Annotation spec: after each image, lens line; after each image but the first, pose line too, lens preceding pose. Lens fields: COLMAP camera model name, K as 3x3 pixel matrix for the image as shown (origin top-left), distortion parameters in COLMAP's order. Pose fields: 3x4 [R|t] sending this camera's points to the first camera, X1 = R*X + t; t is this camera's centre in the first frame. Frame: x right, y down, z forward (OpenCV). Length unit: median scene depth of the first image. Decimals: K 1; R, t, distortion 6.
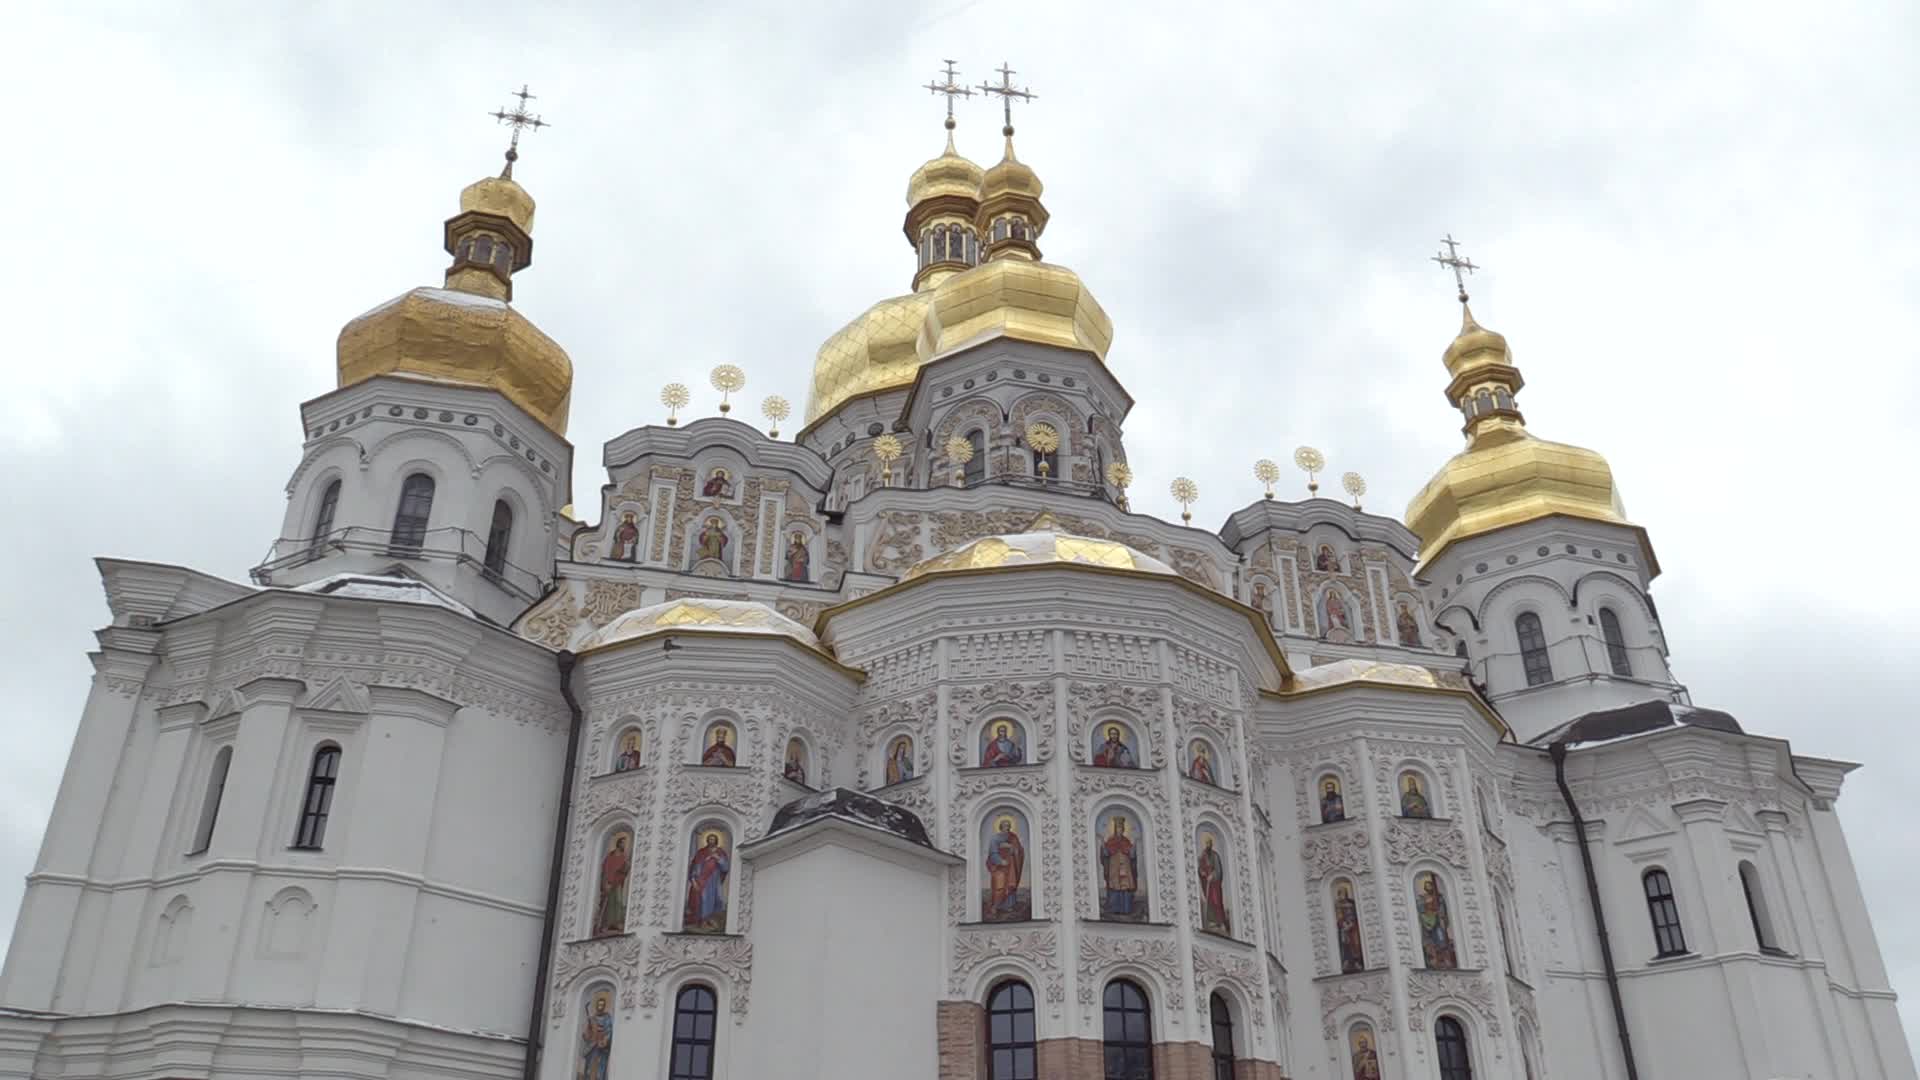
lens RADIAL K [[1495.5, 0, 960.0], [0, 1495.5, 540.0], [0, 0, 1]] dist [-0.056601, 0.003756]
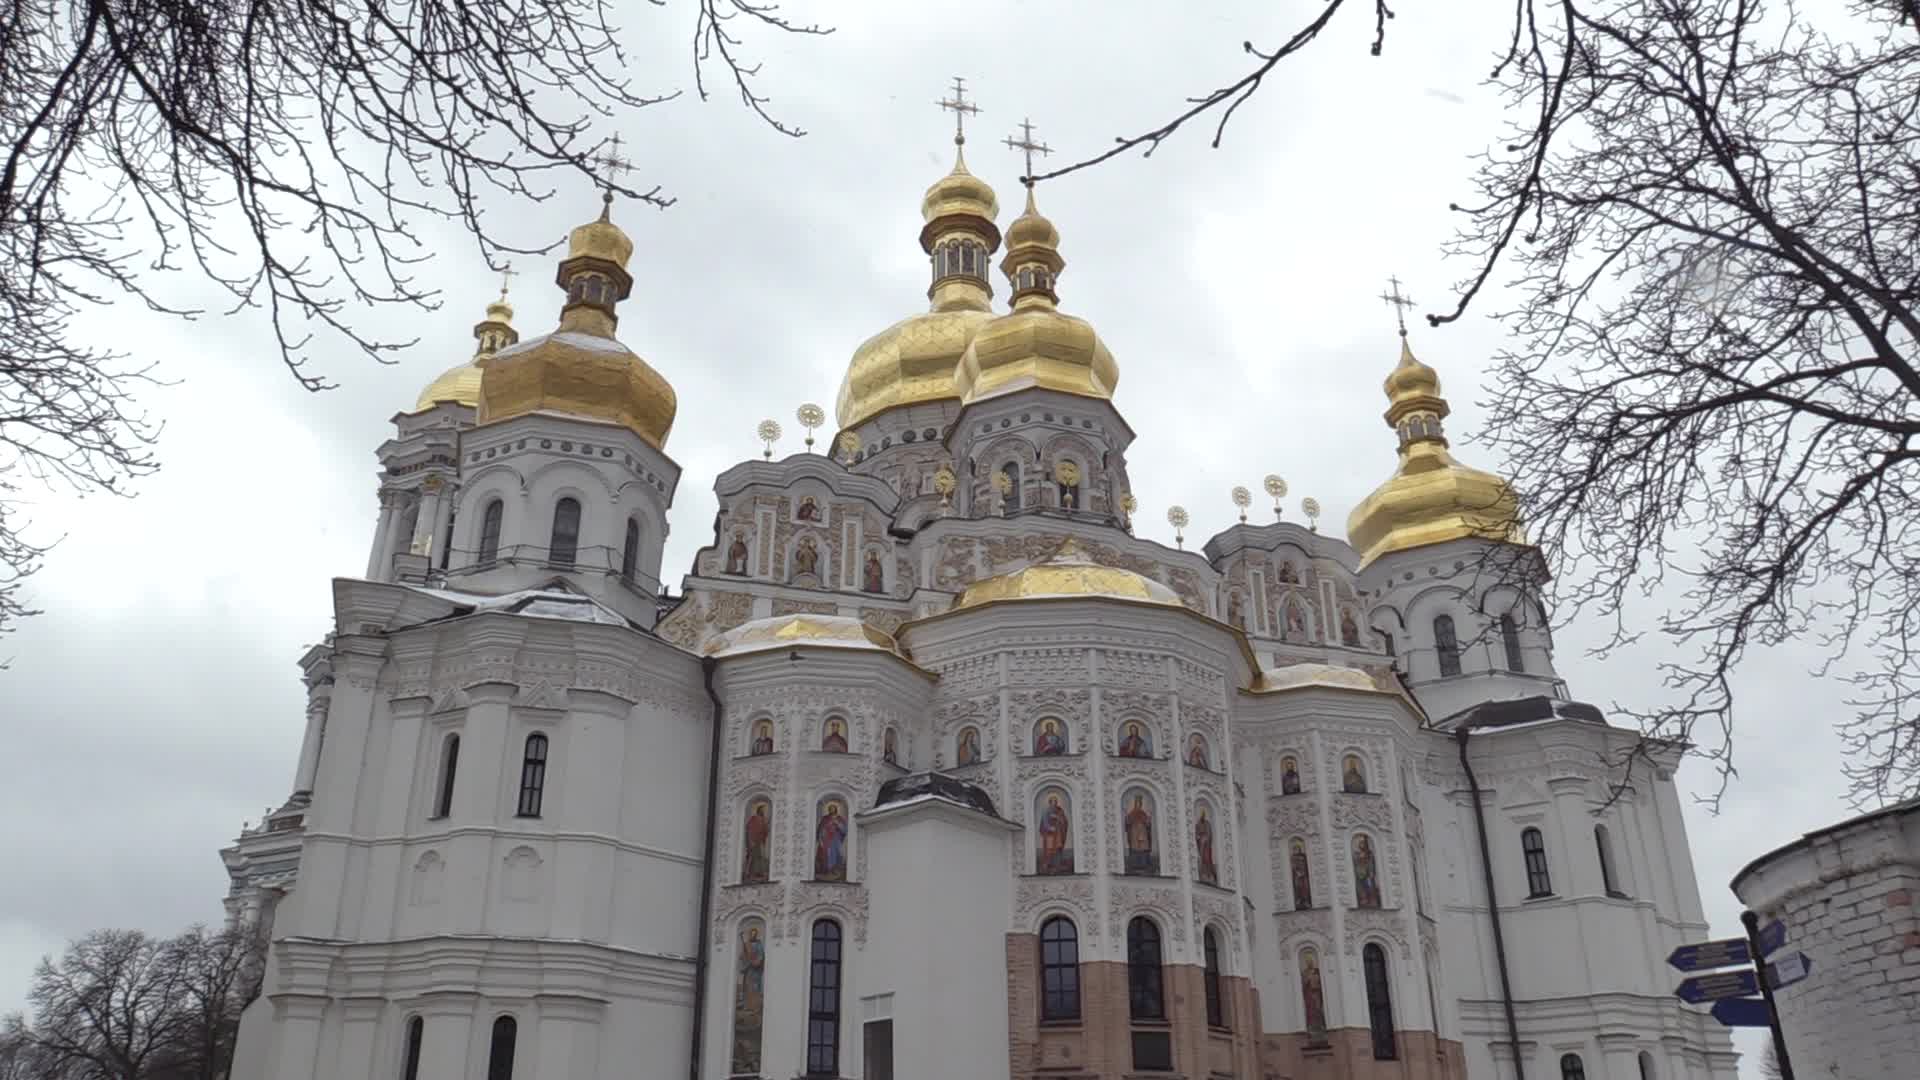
lens RADIAL K [[1495.5, 0, 960.0], [0, 1495.5, 540.0], [0, 0, 1]] dist [-0.056601, 0.003756]
pose [[0.997761, 0.026059, 0.061589, -0.117745], [-0.030982, 0.996282, 0.080384, -0.120349], [-0.059265, -0.082112, 0.994859, -0.246766]]
